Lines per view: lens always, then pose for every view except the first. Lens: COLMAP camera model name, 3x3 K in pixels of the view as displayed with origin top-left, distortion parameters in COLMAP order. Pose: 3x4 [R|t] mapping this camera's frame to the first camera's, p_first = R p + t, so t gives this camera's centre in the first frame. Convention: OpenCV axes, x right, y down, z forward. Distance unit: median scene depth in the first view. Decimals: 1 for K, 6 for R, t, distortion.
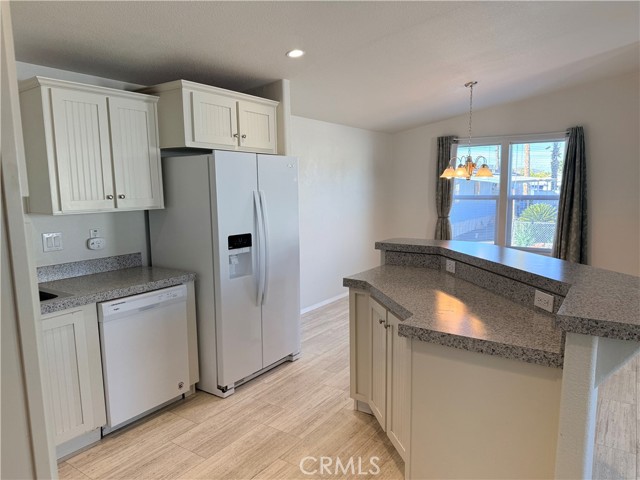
lens RADIAL K [[446.8, 0, 323.6], [0, 446.8, 242.4], [0, 0, 1]] dist [0.078188, -0.121564]
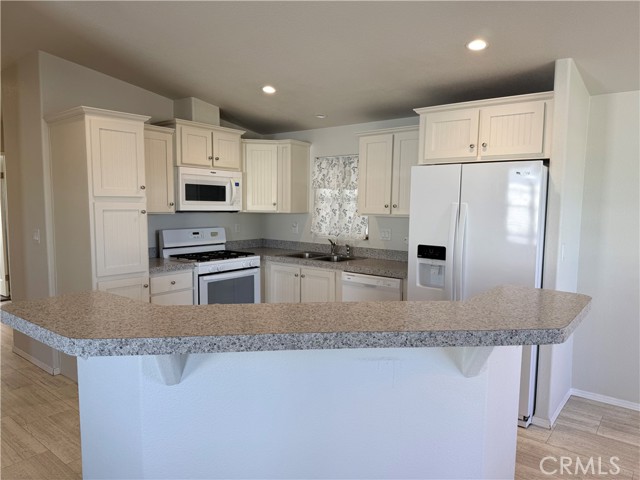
lens RADIAL K [[446.0, 0, 319.7], [0, 446.0, 243.0], [0, 0, 1]] dist [0.146307, -0.228101]
pose [[-0.079058, 0.103608, -0.991471, 0.795827], [-0.139801, 0.983603, 0.113933, -0.098440], [0.987018, 0.147616, -0.063277, 0.758363]]
